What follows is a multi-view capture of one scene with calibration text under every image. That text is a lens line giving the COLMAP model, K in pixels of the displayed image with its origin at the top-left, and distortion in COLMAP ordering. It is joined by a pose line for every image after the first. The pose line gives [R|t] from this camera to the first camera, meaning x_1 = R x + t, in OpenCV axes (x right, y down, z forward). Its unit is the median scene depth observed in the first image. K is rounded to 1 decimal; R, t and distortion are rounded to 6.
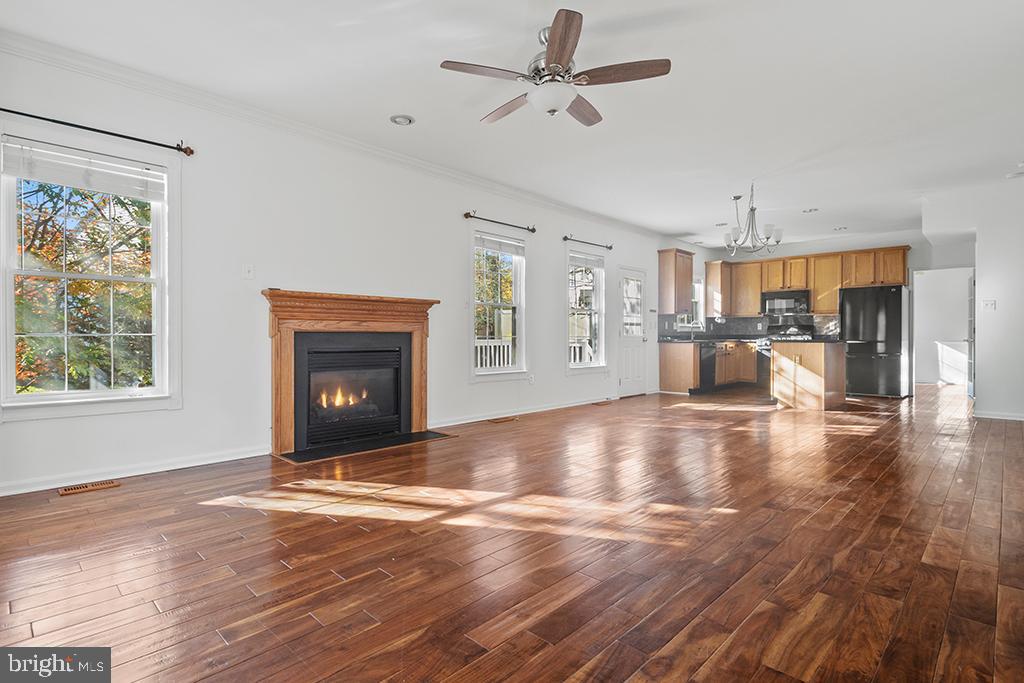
lens RADIAL K [[509.6, 0, 503.4], [0, 509.6, 340.6], [0, 0, 1]] dist [0.020891, -0.000486]
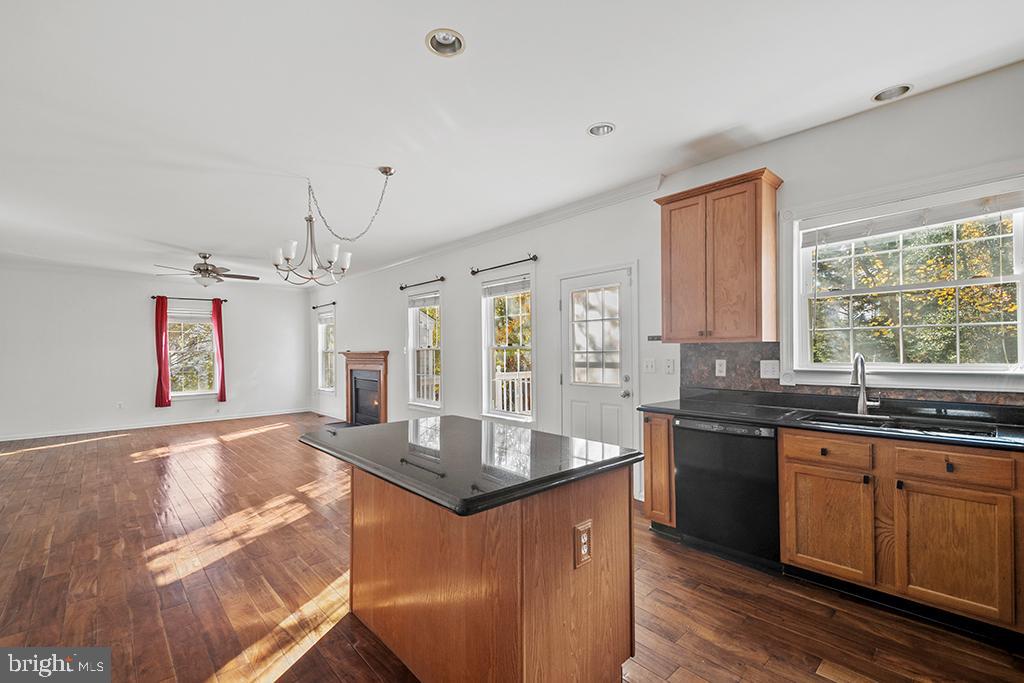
lens RADIAL K [[441.2, 0, 514.0], [0, 441.2, 349.1], [0, 0, 1]] dist [0.021906, -0.002818]
pose [[-0.039236, -0.009876, -0.999181, 0.725188], [-0.000390, 0.999951, -0.009869, -0.043069], [0.999230, 0.000003, -0.039238, 0.873733]]
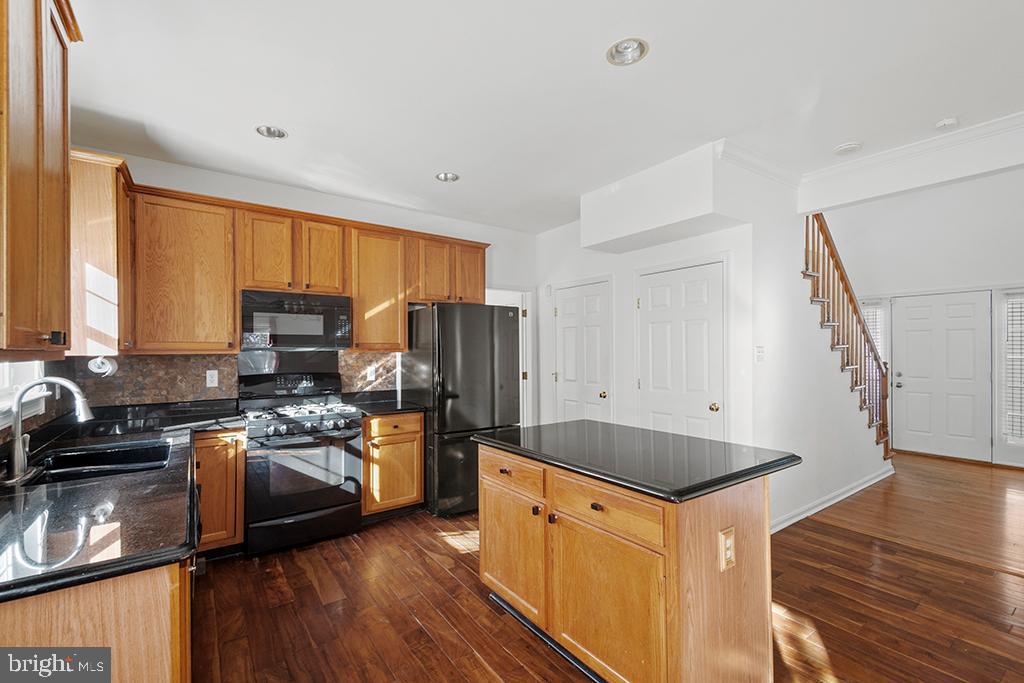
lens RADIAL K [[441.2, 0, 508.6], [0, 441.2, 345.2], [0, 0, 1]] dist [0.021906, -0.002818]
pose [[0.164378, 0.008280, 0.986363, 0.246276], [0.010582, 0.999892, -0.010157, -0.054369], [-0.986341, 0.012107, 0.164273, 0.851749]]
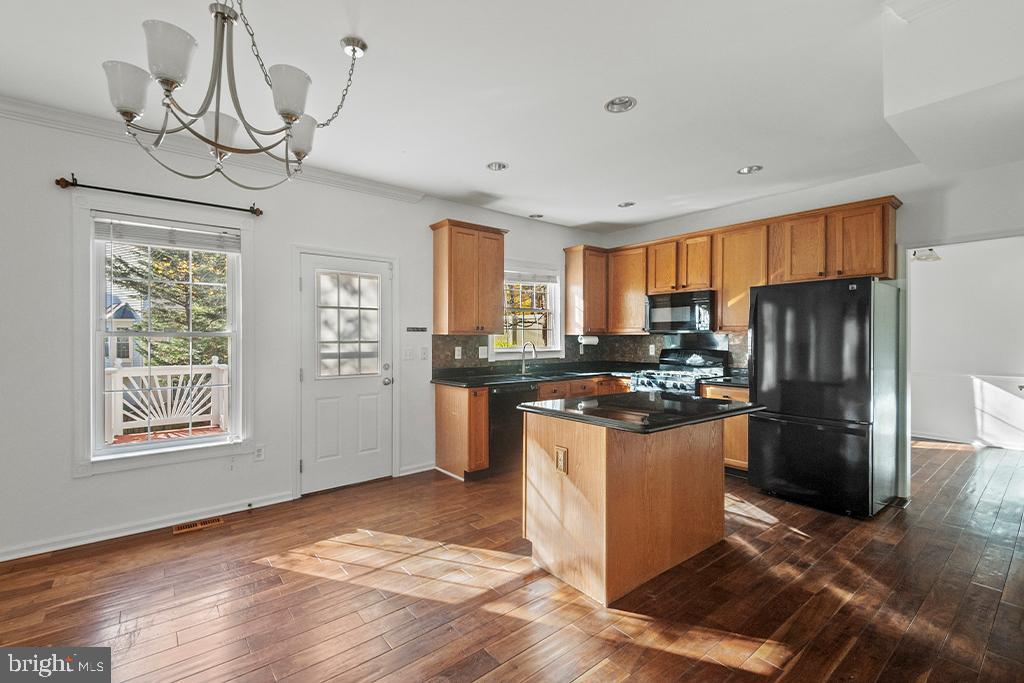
lens RADIAL K [[441.2, 0, 505.1], [0, 441.2, 333.4], [0, 0, 1]] dist [0.021906, -0.002818]
pose [[0.992348, -0.001678, -0.123464, 0.453789], [-0.000186, 0.999886, -0.015084, -0.046015], [0.123475, 0.014992, 0.992234, 0.514028]]
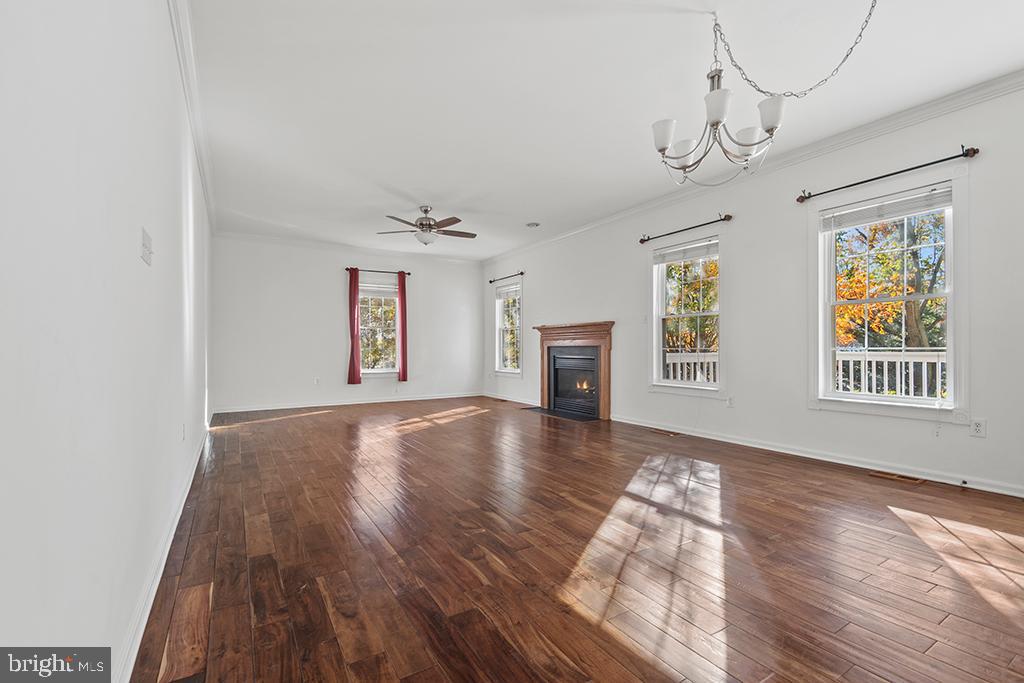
lens RADIAL K [[441.2, 0, 516.1], [0, 441.2, 348.0], [0, 0, 1]] dist [0.021906, -0.002818]
pose [[-0.225334, -0.004661, -0.974271, 0.607318], [-0.008867, 0.999957, -0.002733, -0.002904], [0.974241, 0.008023, -0.225365, 0.611915]]
